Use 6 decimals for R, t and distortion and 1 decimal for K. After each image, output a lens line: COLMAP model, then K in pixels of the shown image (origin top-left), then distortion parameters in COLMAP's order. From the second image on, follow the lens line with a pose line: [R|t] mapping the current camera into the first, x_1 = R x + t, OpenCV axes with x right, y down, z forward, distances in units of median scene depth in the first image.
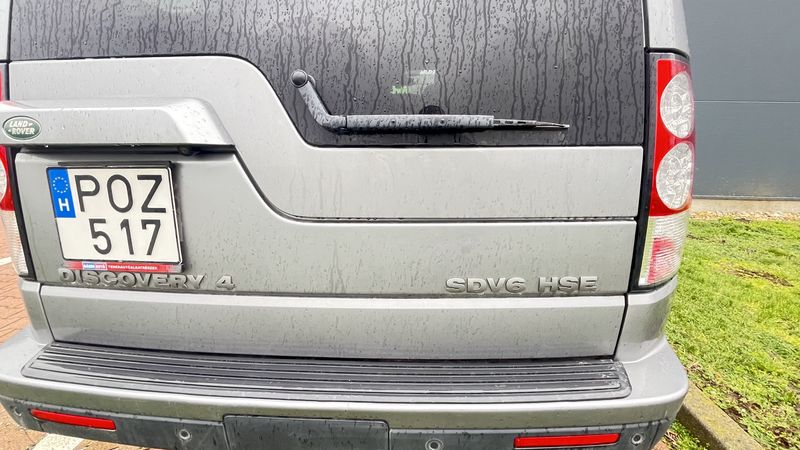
lens RADIAL K [[399.0, 0, 396.4], [0, 399.0, 225.3], [0, 0, 1]] dist [-0.004213, -0.001187]
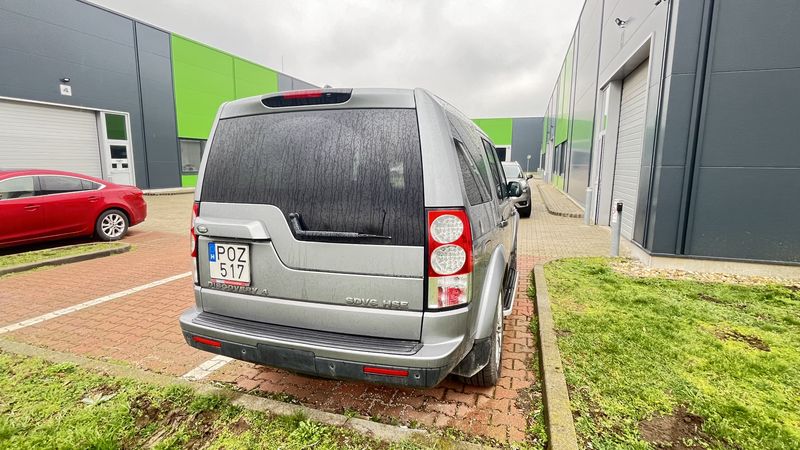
lens RADIAL K [[399.0, 0, 396.4], [0, 399.0, 225.3], [0, 0, 1]] dist [-0.004213, -0.001187]
pose [[0.964518, 0.035593, -0.261606, 1.000588], [-0.061820, 0.993772, -0.092716, -0.089227], [0.256676, 0.105599, 0.960711, -1.220815]]
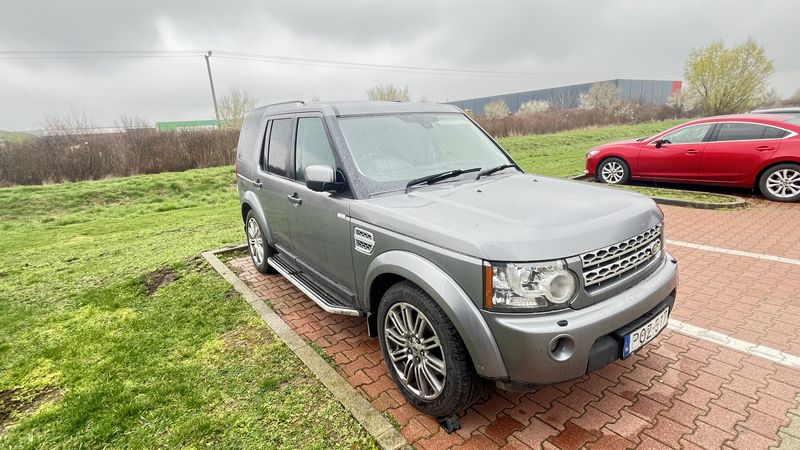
lens RADIAL K [[399.0, 0, 396.4], [0, 399.0, 225.3], [0, 0, 1]] dist [-0.004213, -0.001187]
pose [[-0.774339, 0.185539, -0.604958, 2.715278], [-0.102784, 0.906468, 0.409574, -2.180263], [0.624367, 0.379330, -0.682843, 6.942897]]
